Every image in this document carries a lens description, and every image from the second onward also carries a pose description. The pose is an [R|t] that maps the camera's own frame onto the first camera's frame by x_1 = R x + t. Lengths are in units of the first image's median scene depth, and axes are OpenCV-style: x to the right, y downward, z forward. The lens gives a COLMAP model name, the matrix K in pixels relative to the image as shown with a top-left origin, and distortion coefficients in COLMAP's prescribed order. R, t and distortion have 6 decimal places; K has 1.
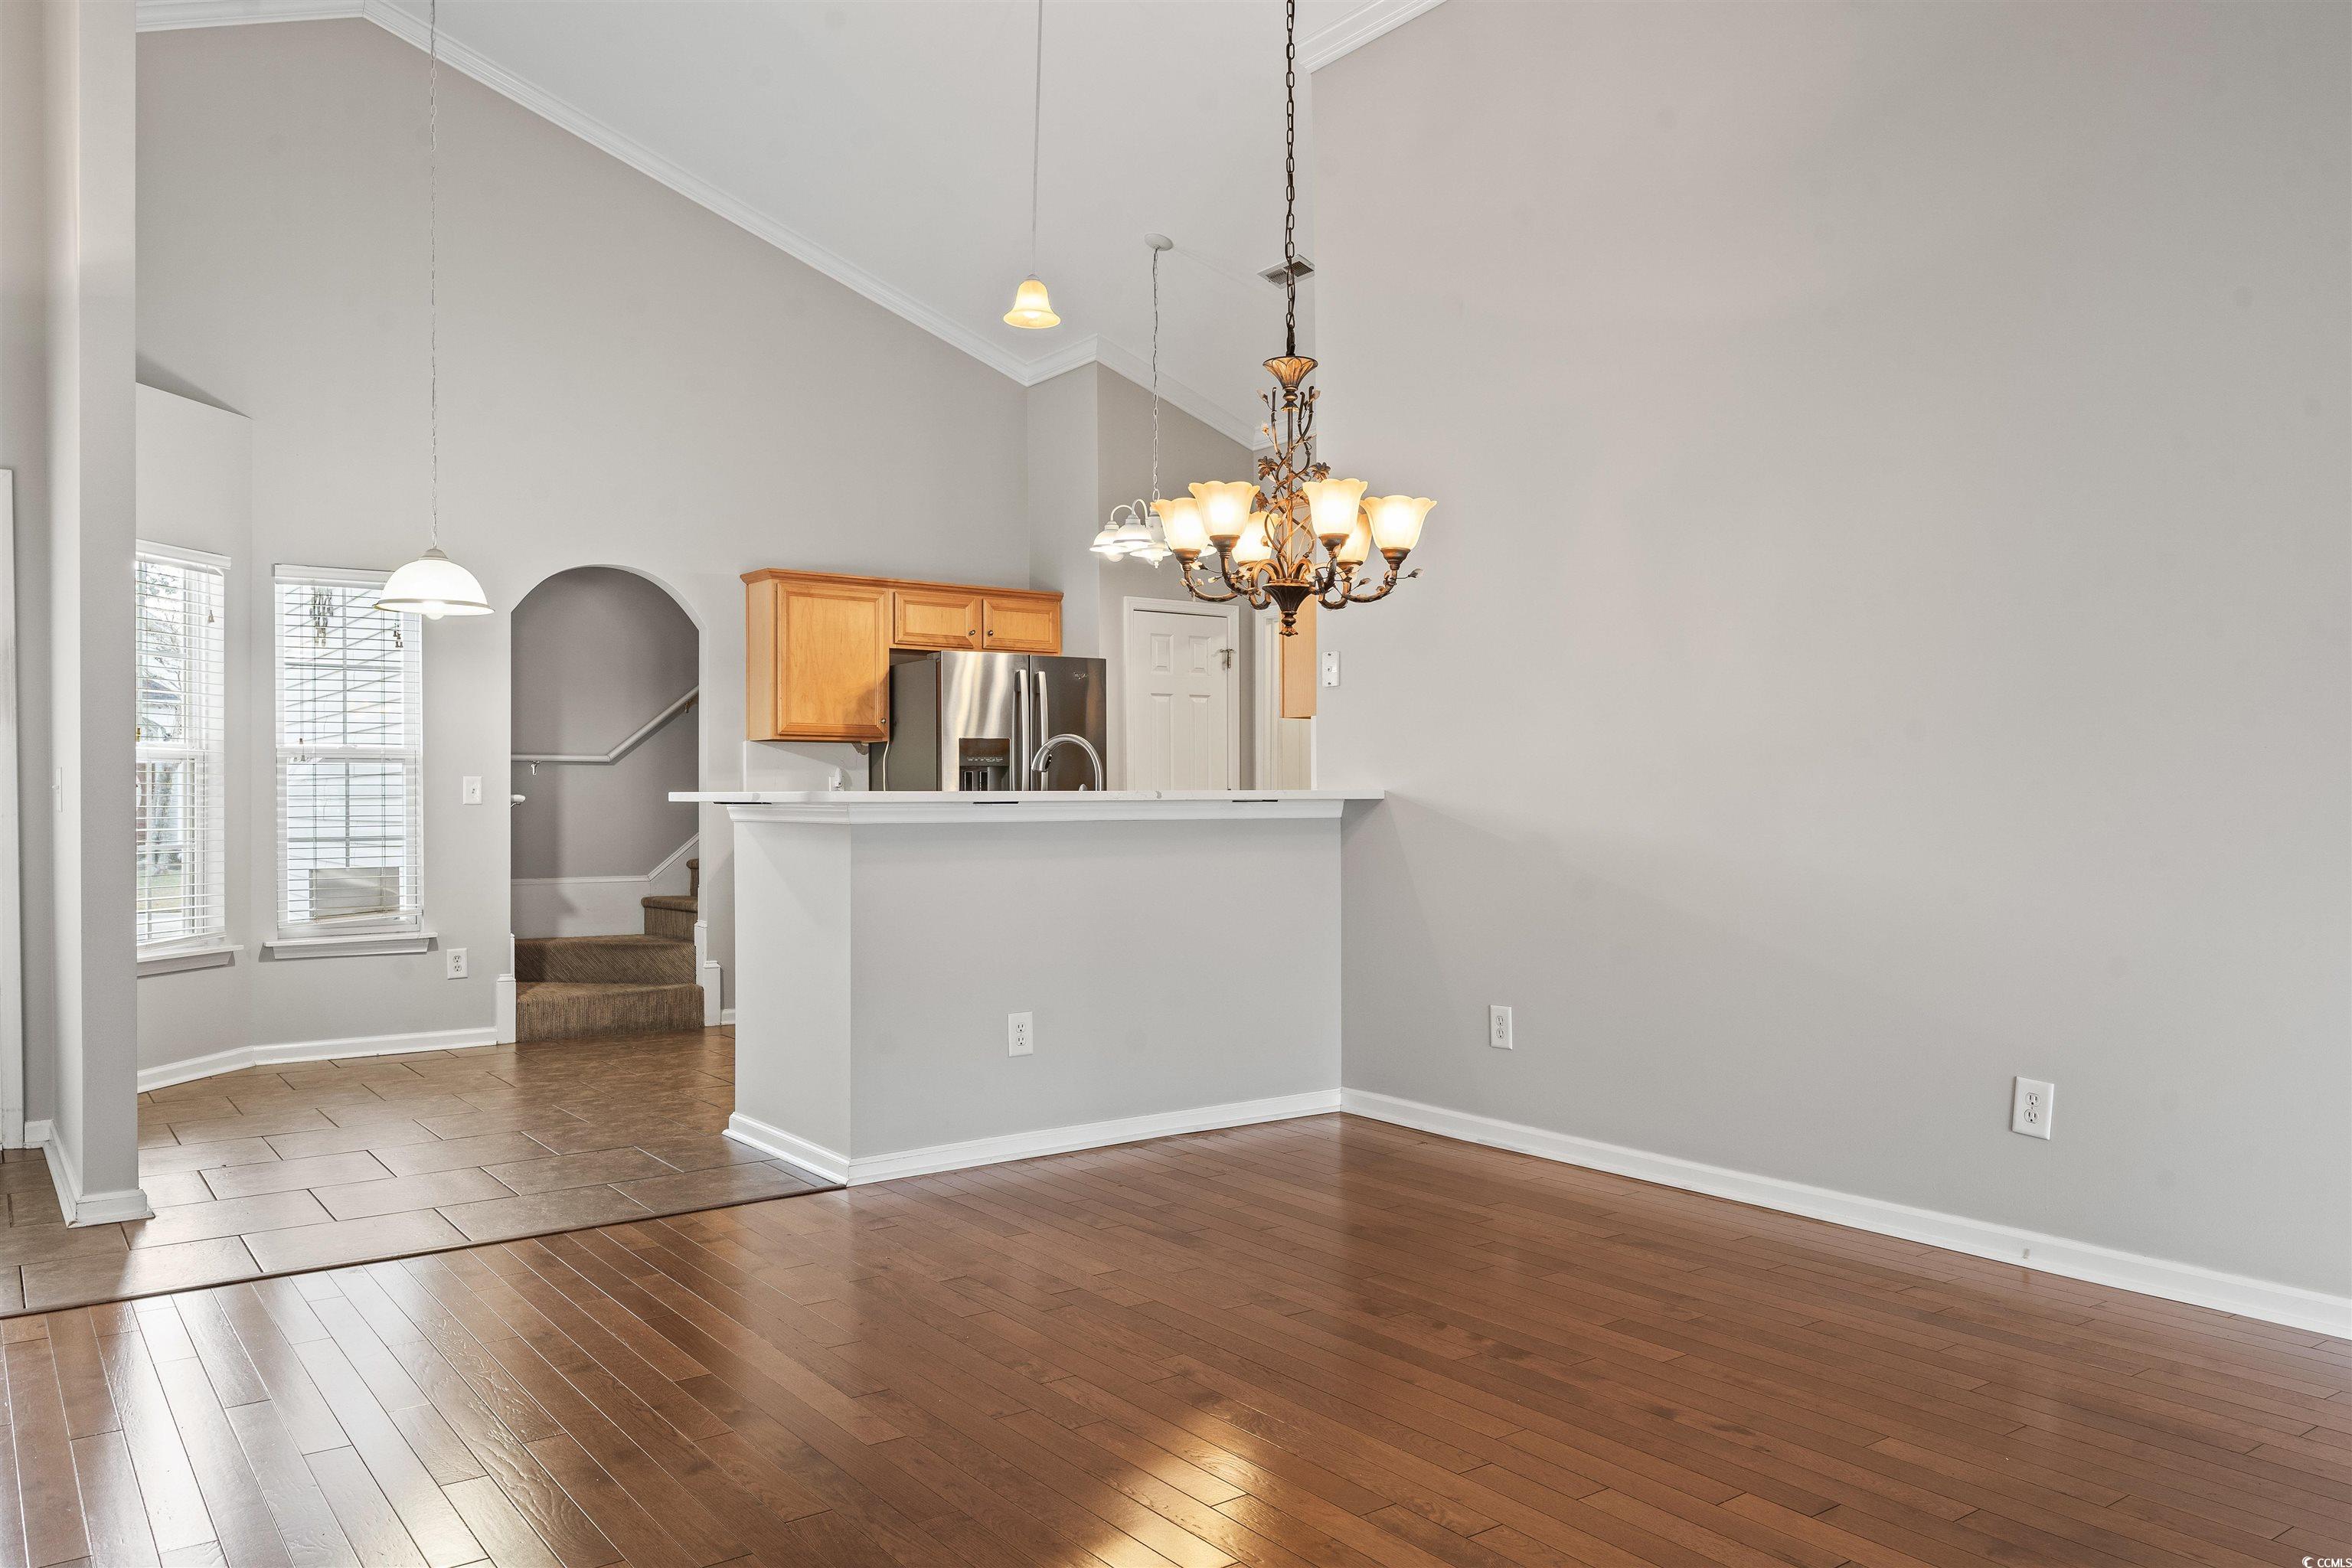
lens RADIAL K [[1679.1, 0, 1168.3], [0, 1679.1, 810.2], [0, 0, 1]] dist [-0.008493, -0.001164]
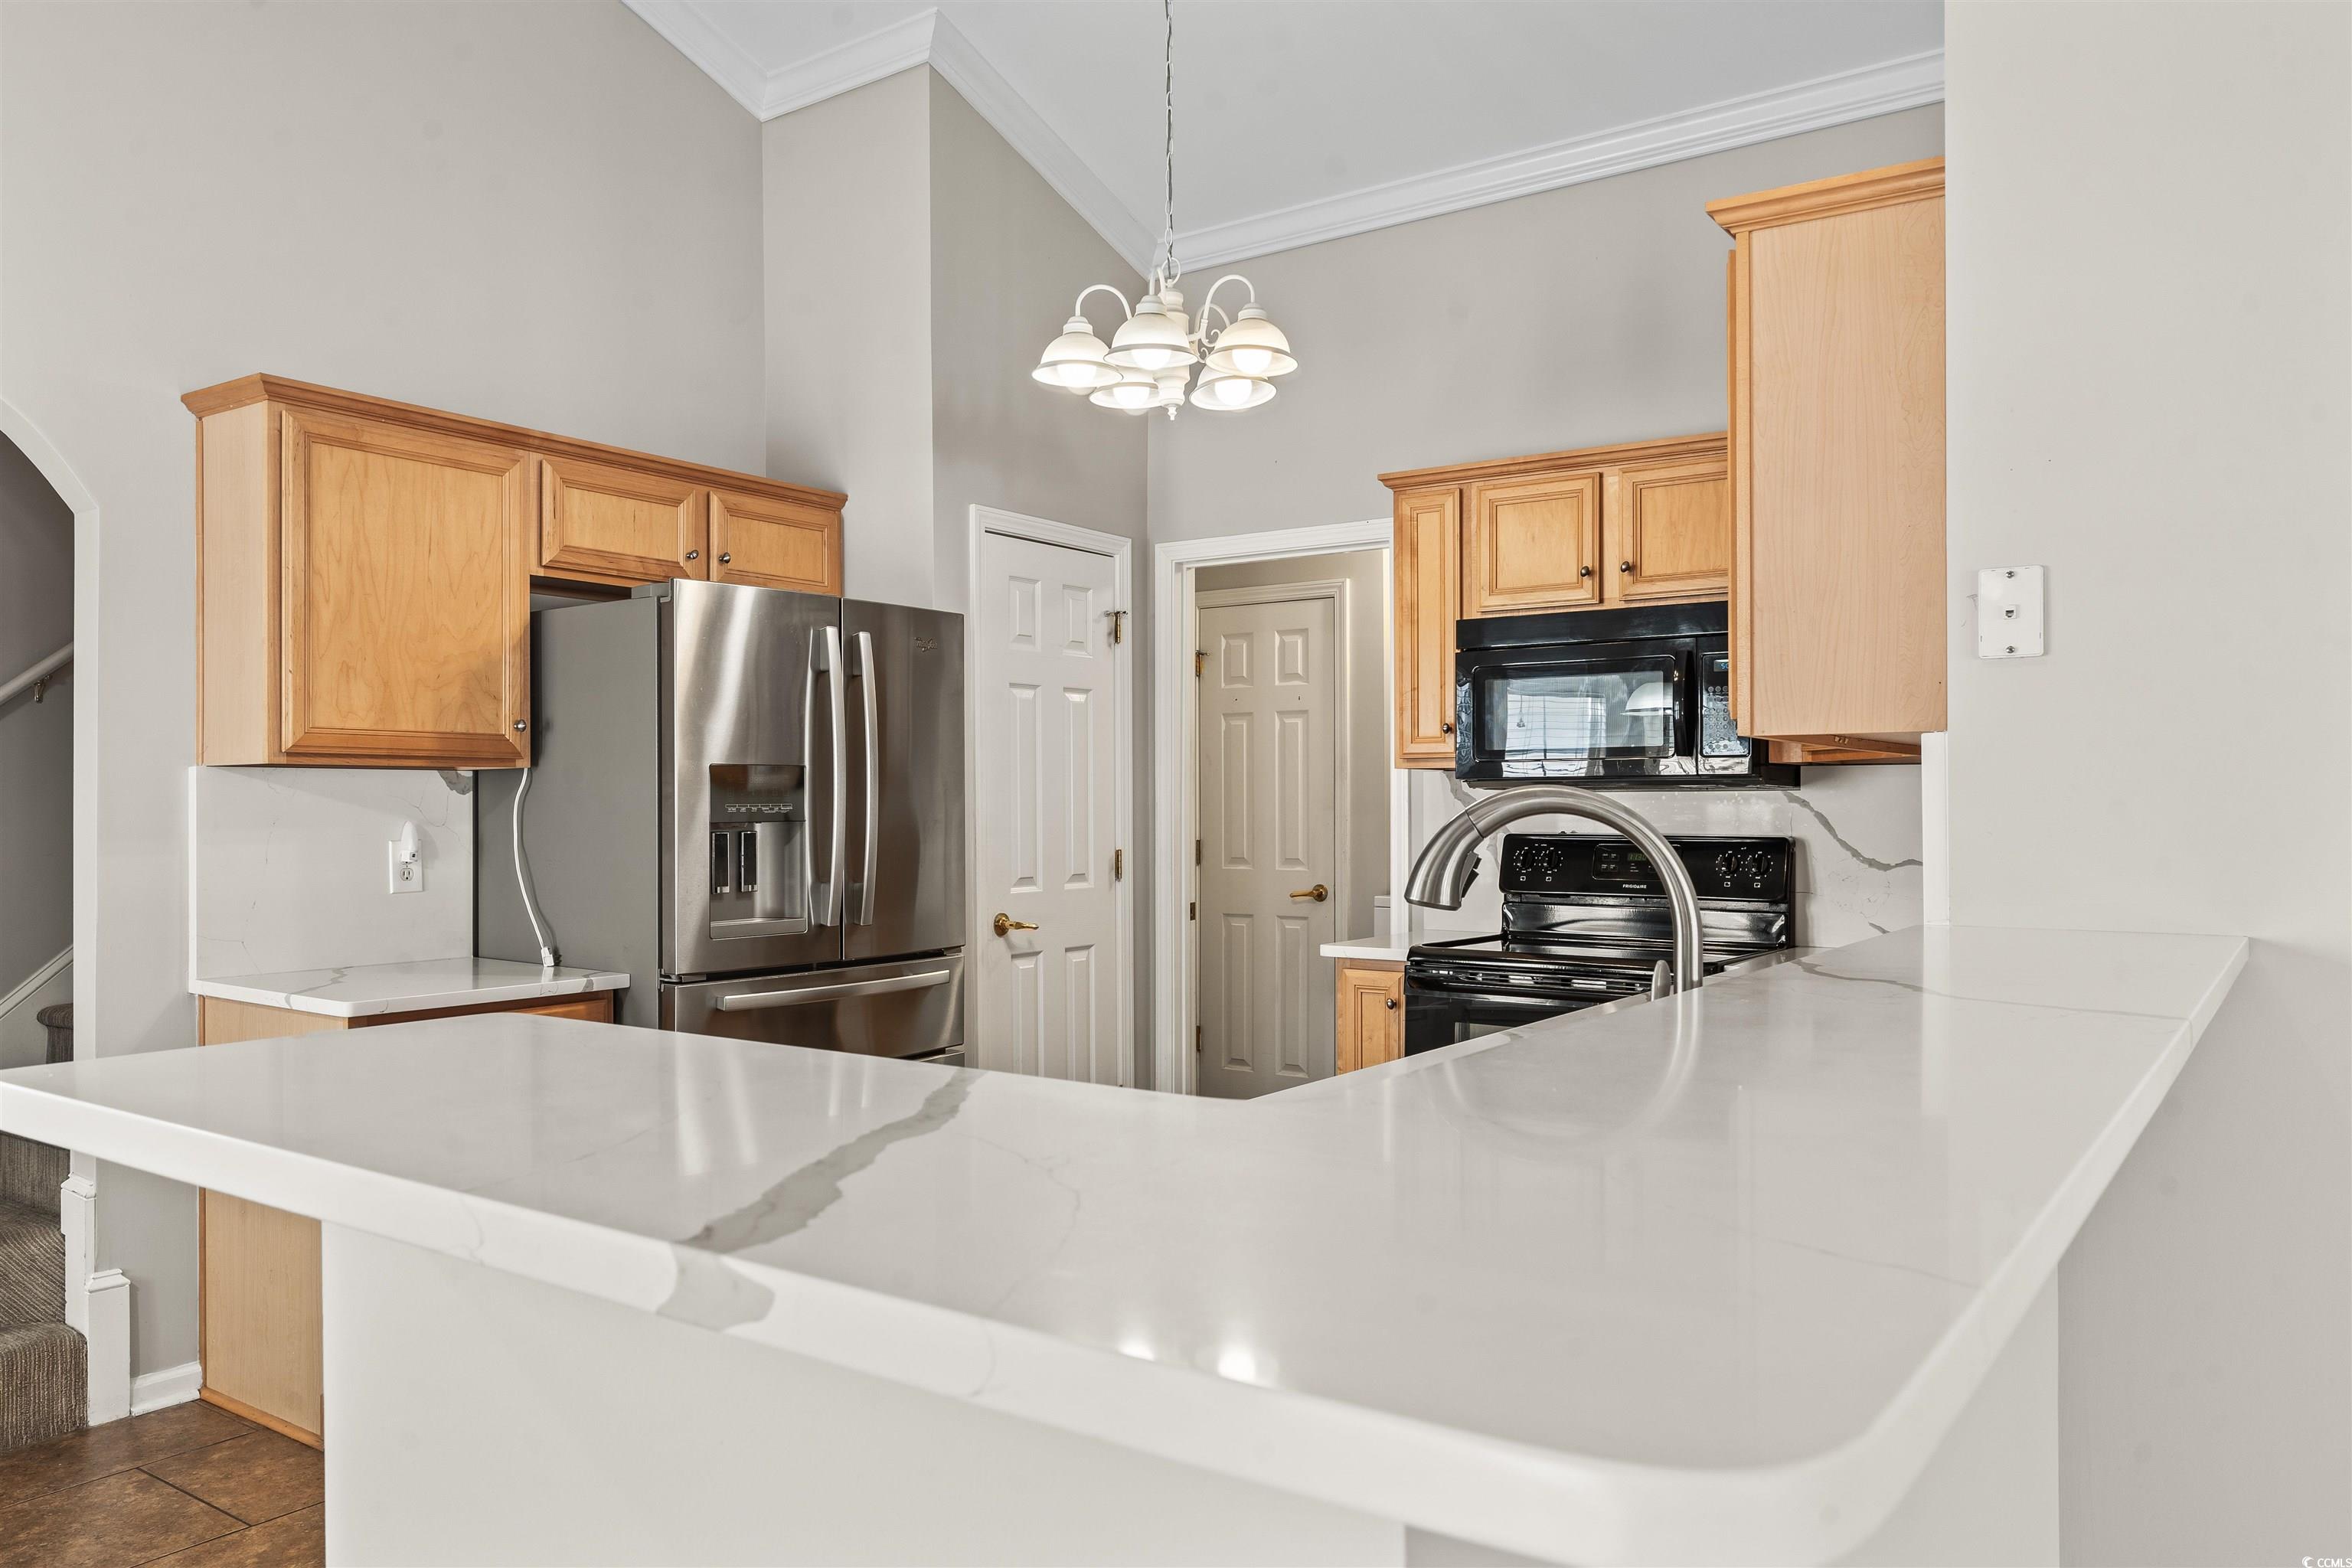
lens RADIAL K [[1663.6, 0, 1173.2], [0, 1663.6, 798.5], [0, 0, 1]] dist [-0.004568, 0.002676]
pose [[0.947168, -0.000127, 0.320739, -0.149239], [0.004274, 0.999916, -0.012227, -0.026512], [-0.320710, 0.012952, 0.947089, 0.504605]]
